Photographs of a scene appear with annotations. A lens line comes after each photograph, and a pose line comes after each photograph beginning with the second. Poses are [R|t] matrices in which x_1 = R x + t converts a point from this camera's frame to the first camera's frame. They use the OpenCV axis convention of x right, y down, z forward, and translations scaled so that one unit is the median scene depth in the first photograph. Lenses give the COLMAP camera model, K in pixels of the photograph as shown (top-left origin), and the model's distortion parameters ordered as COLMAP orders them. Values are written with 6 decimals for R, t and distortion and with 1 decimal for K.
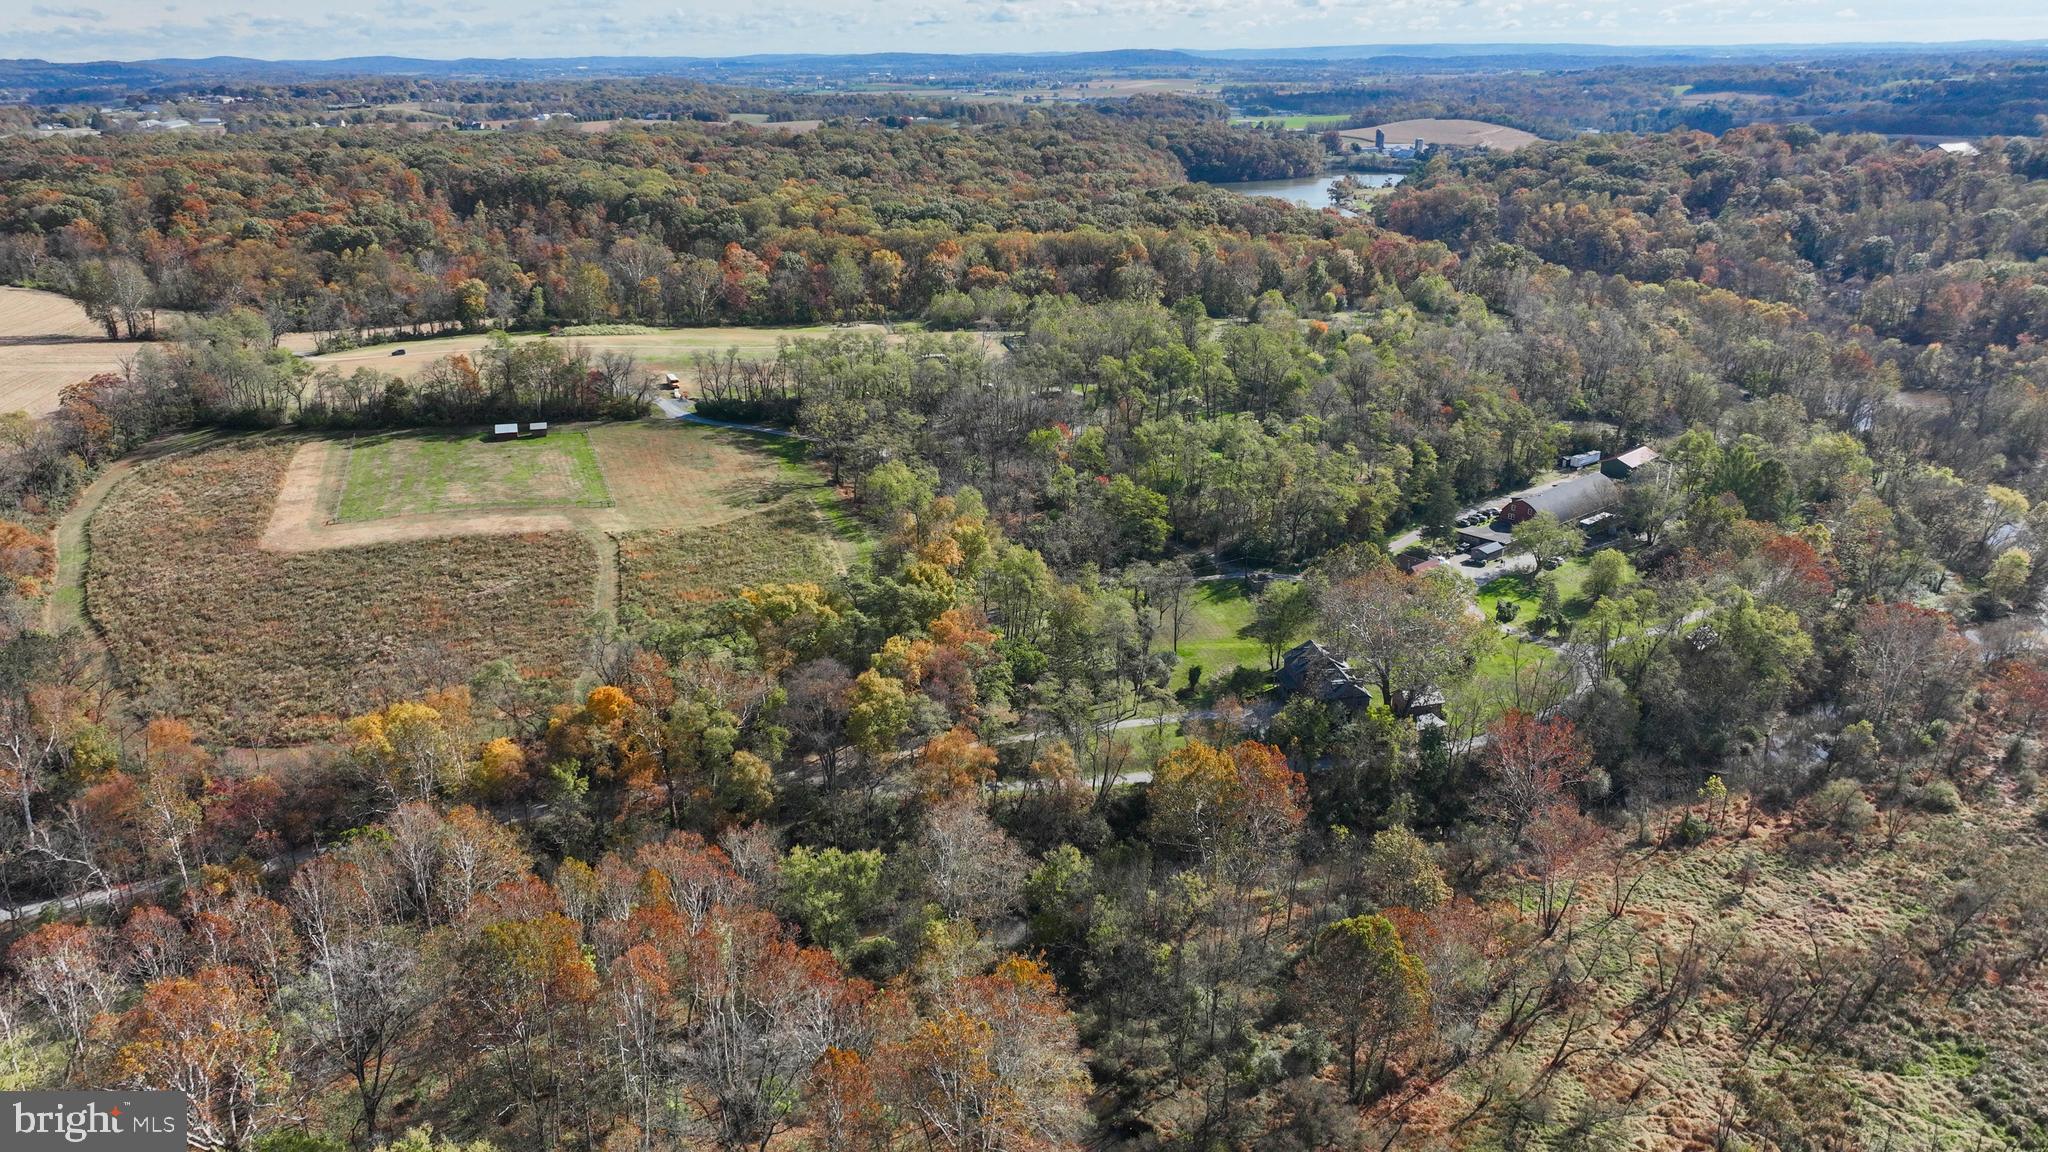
lens RADIAL K [[1437.9, 0, 1022.9], [0, 1437.9, 565.1], [0, 0, 1]] dist [0.003225, 0.010375]
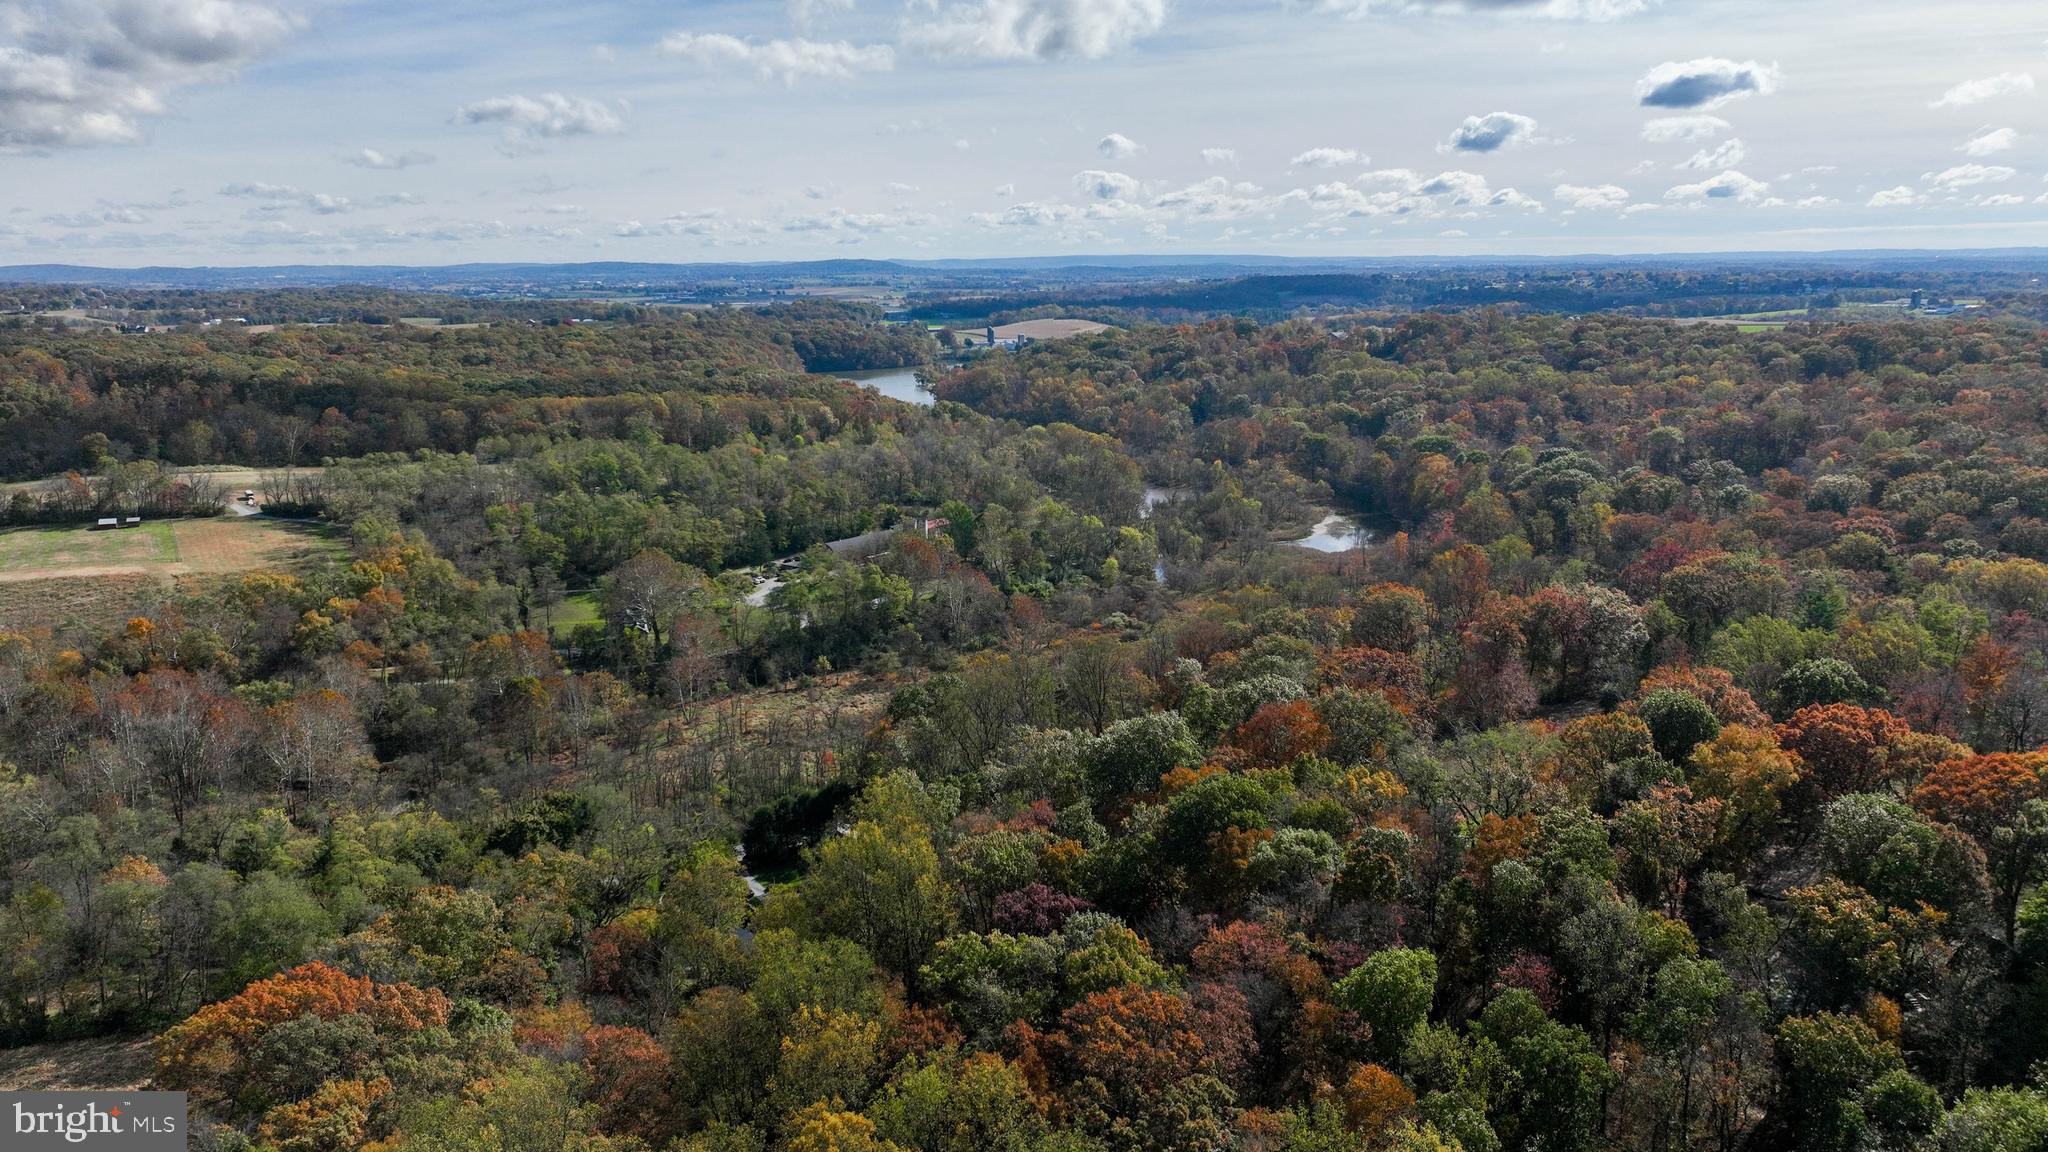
lens RADIAL K [[1437.9, 0, 1019.3], [0, 1437.9, 579.6], [0, 0, 1]] dist [0.003225, 0.010375]
pose [[0.983370, -0.037724, 0.177652, 0.130335], [0.059591, 0.991055, -0.119412, 0.089945], [-0.171558, 0.128012, 0.976822, -0.257316]]
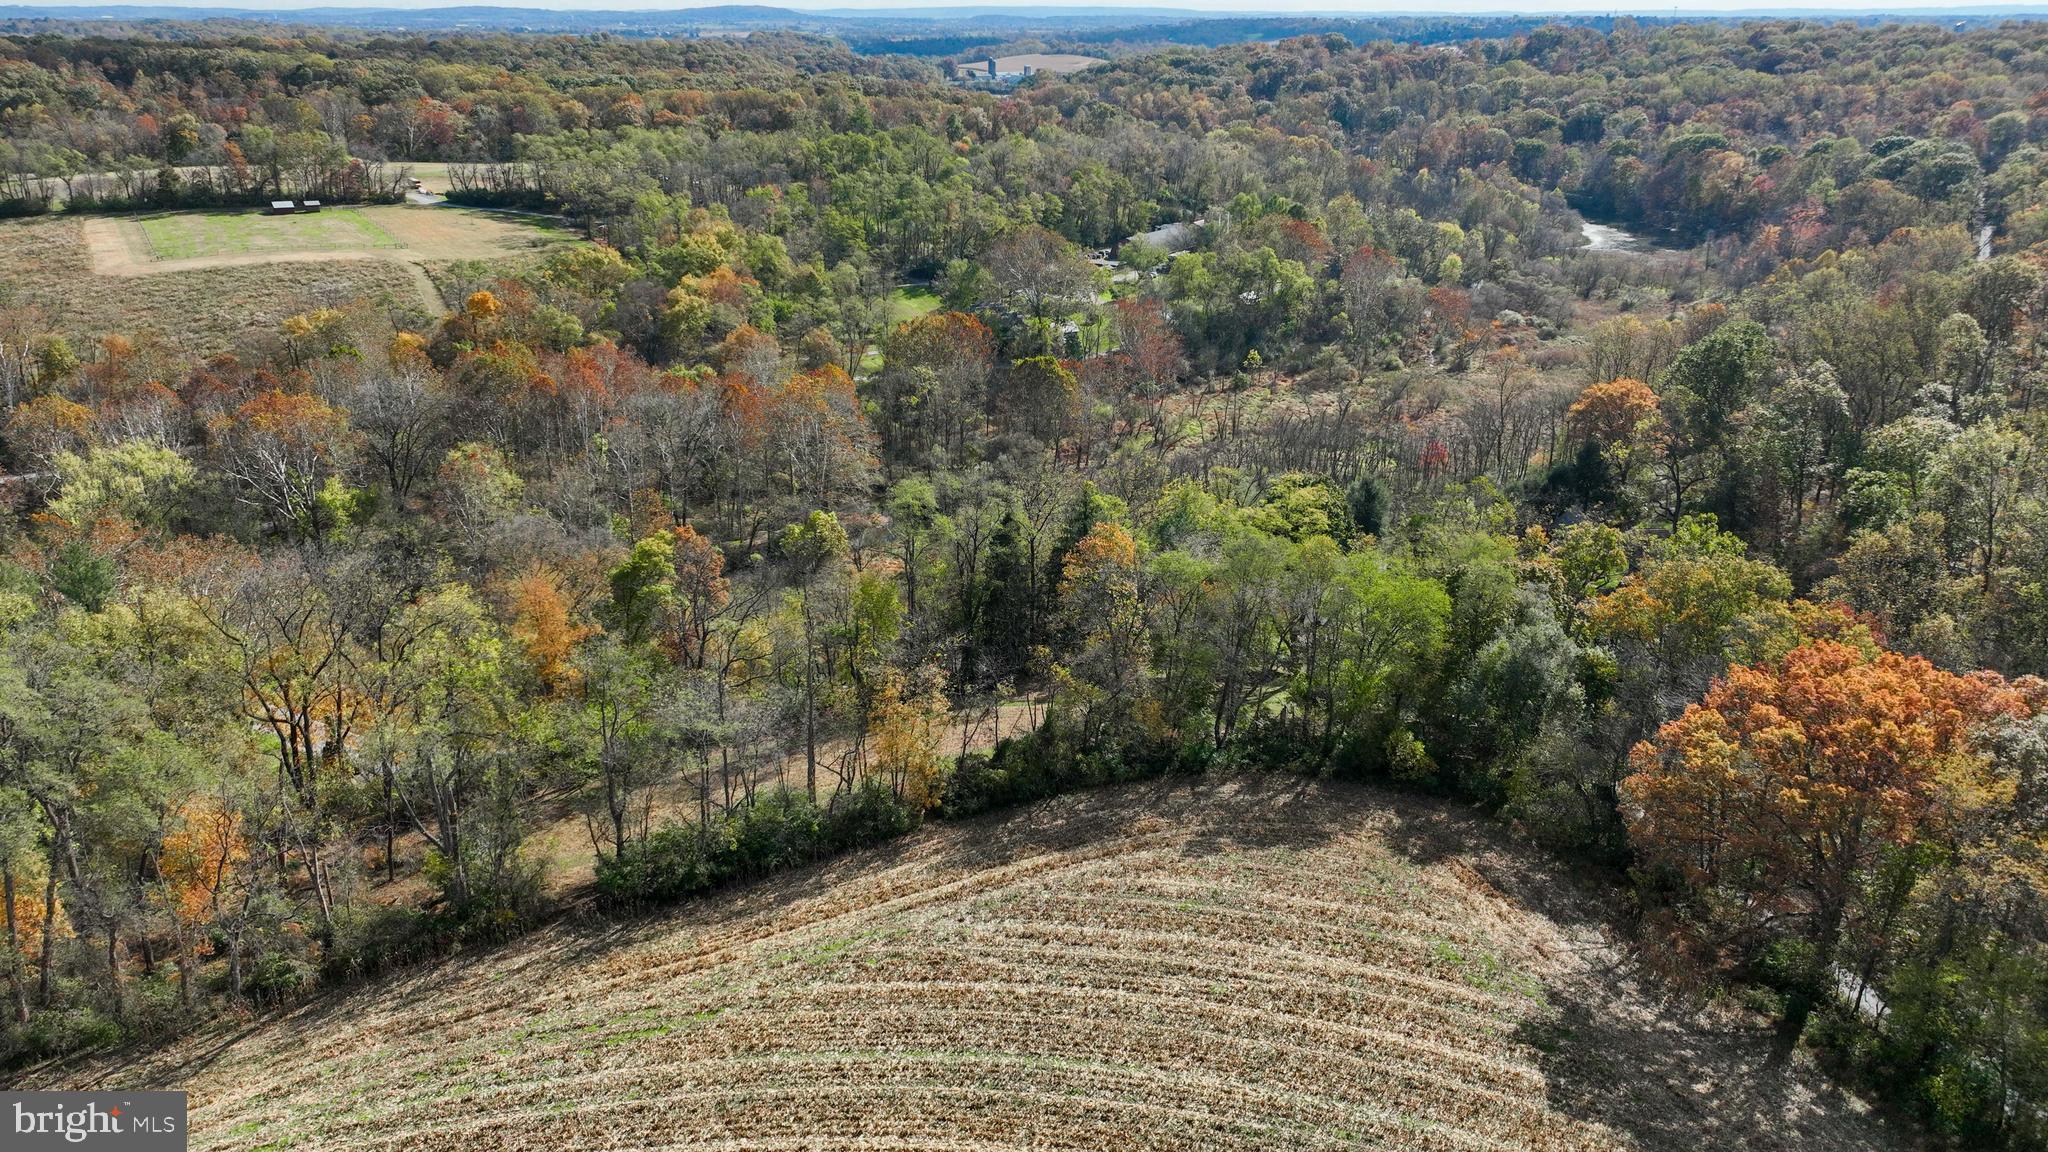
lens RADIAL K [[1437.9, 0, 1021.3], [0, 1437.9, 579.2], [0, 0, 1]] dist [0.003225, 0.010375]
pose [[0.967662, -0.082029, 0.238541, -0.042602], [0.074405, 0.996393, 0.040806, 0.098194], [-0.241028, -0.021738, 0.970275, -0.130233]]
